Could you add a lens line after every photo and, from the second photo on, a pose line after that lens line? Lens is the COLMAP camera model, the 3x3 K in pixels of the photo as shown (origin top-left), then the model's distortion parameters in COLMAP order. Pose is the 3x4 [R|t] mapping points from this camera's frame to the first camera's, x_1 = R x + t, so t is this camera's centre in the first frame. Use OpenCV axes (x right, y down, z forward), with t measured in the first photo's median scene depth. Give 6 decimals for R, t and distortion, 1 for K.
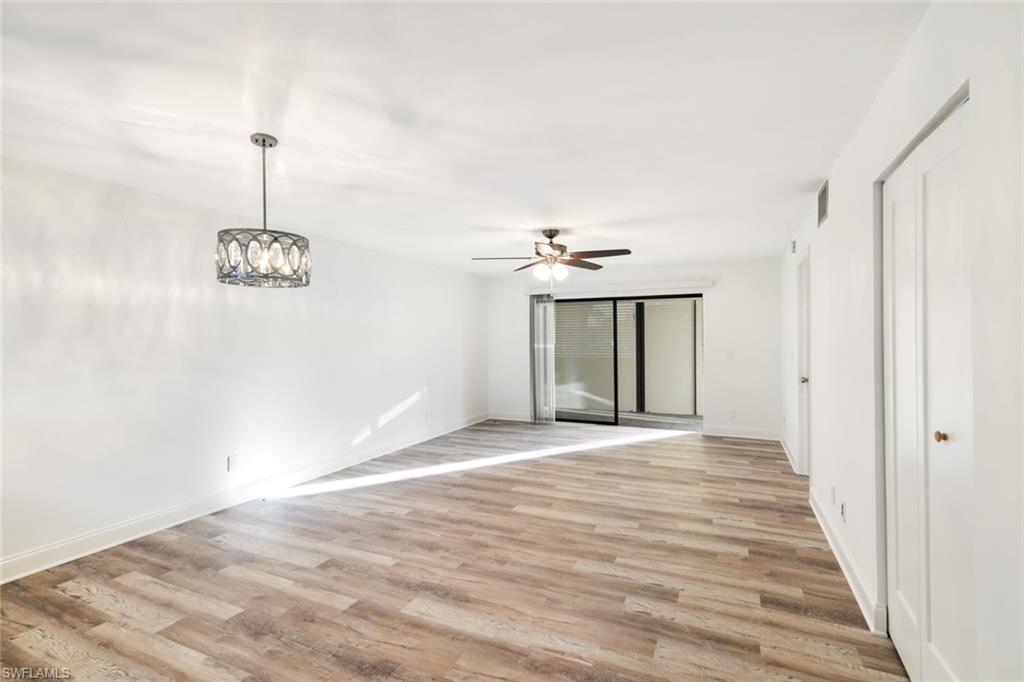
lens RADIAL K [[458.1, 0, 510.8], [0, 458.1, 339.8], [0, 0, 1]] dist [0.002166, 0.000204]
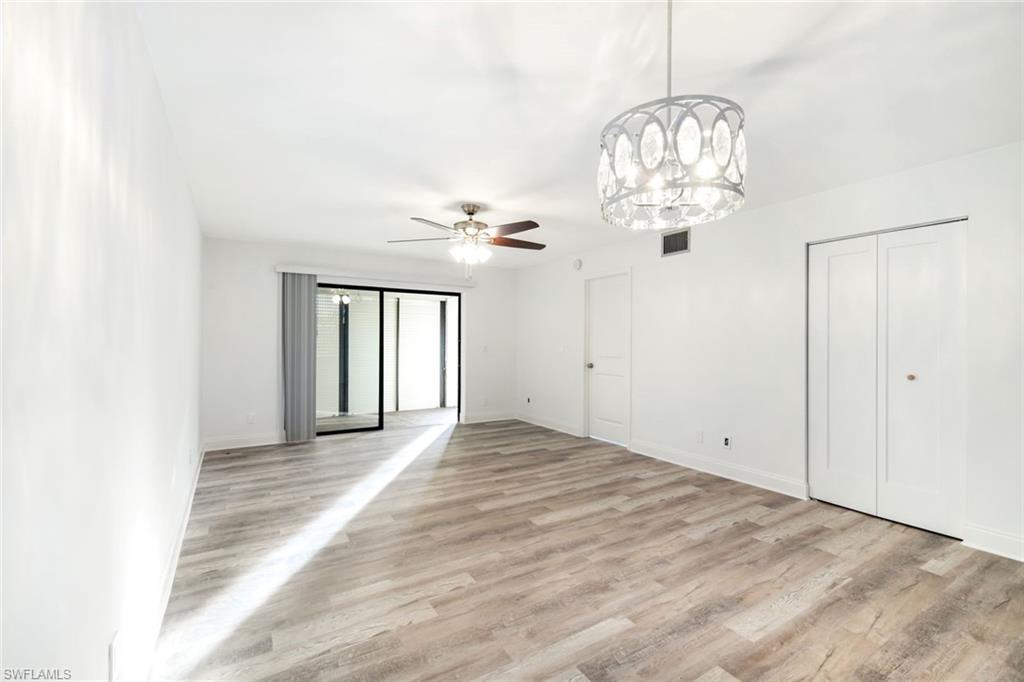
lens RADIAL K [[458.1, 0, 510.8], [0, 458.1, 339.8], [0, 0, 1]] dist [0.002166, 0.000204]
pose [[0.553167, 0.008849, 0.833023, -0.821917], [-0.005627, 0.999960, -0.006886, 0.031986], [-0.833051, -0.000878, 0.553195, 0.623686]]
